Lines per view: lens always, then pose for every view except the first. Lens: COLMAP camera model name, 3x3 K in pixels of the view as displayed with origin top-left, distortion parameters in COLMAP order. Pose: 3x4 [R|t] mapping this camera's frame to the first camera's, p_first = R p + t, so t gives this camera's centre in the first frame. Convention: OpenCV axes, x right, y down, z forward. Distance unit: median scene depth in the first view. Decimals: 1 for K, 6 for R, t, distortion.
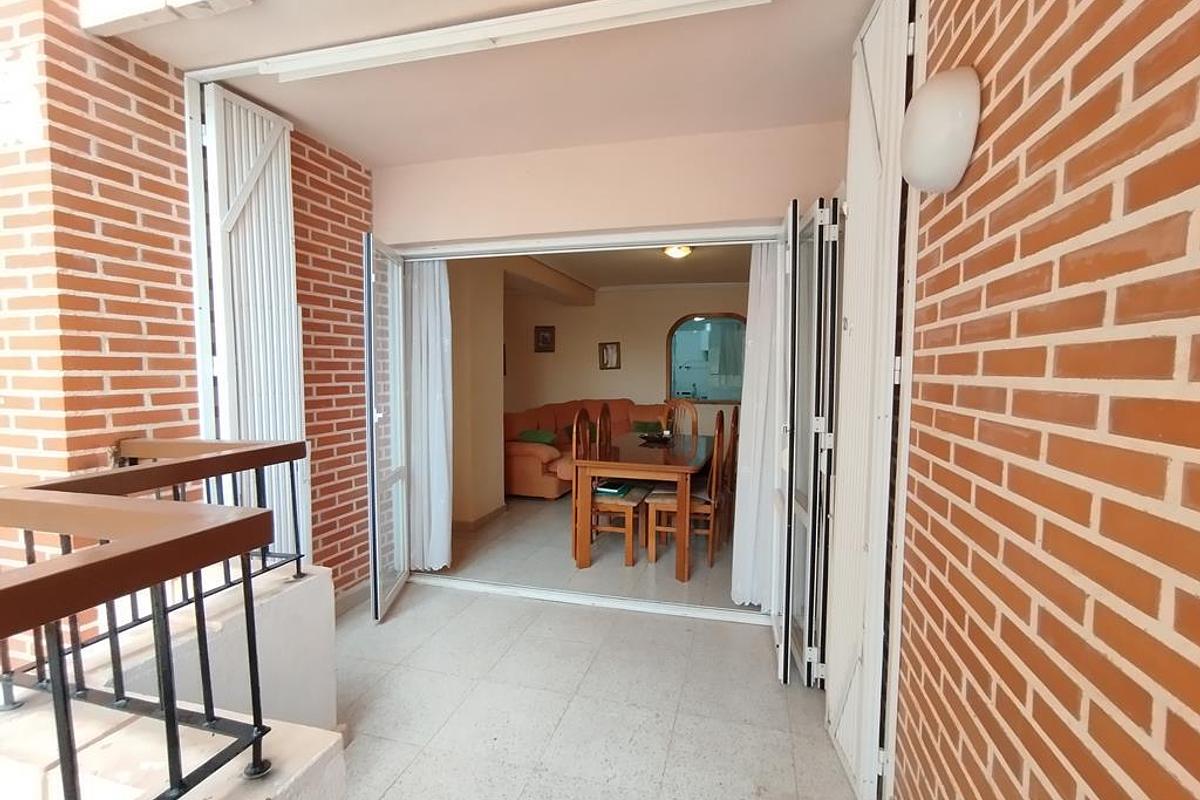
lens RADIAL K [[550.0, 0, 603.0], [0, 550.0, 403.2], [0, 0, 1]] dist [0.011364, 0.000235]
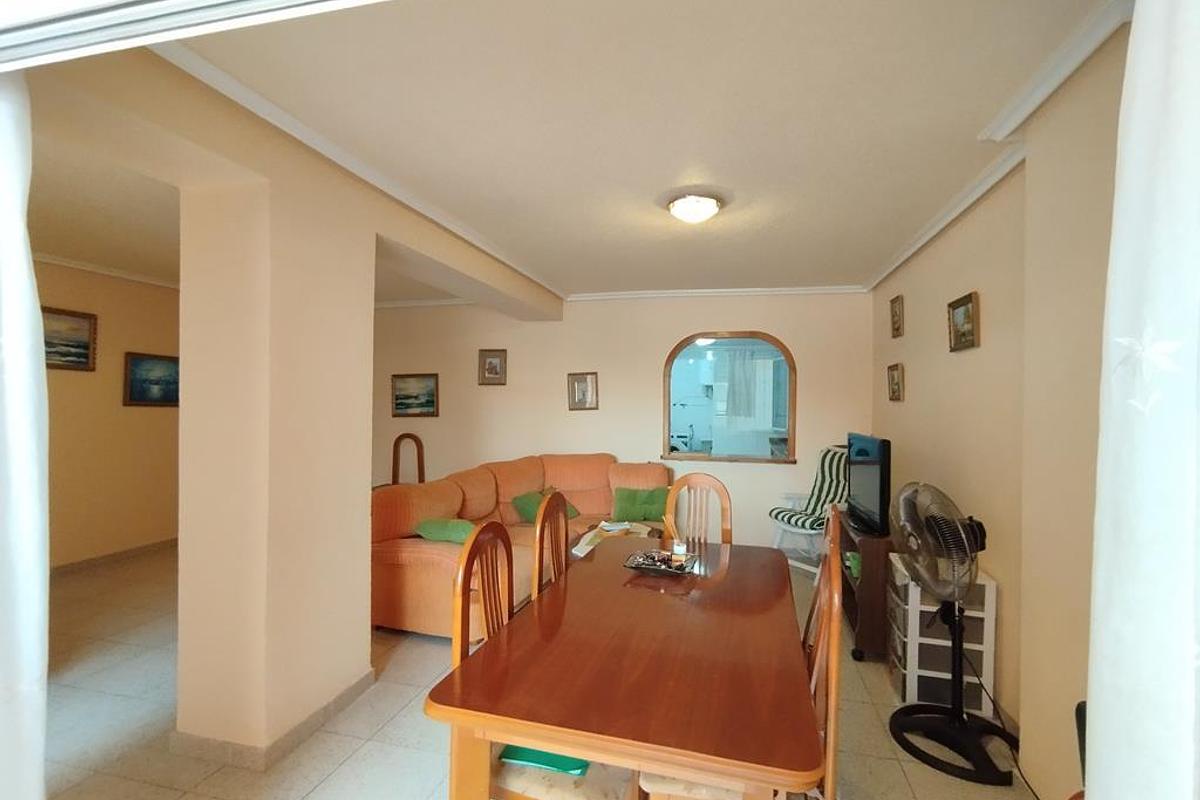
lens RADIAL K [[550.0, 0, 604.8], [0, 550.0, 403.6], [0, 0, 1]] dist [0.011364, 0.000235]
pose [[0.999616, 0.002781, 0.027553, 0.020071], [-0.001095, 0.998134, -0.061044, -0.025904], [-0.027671, 0.060991, 0.997755, 0.285943]]
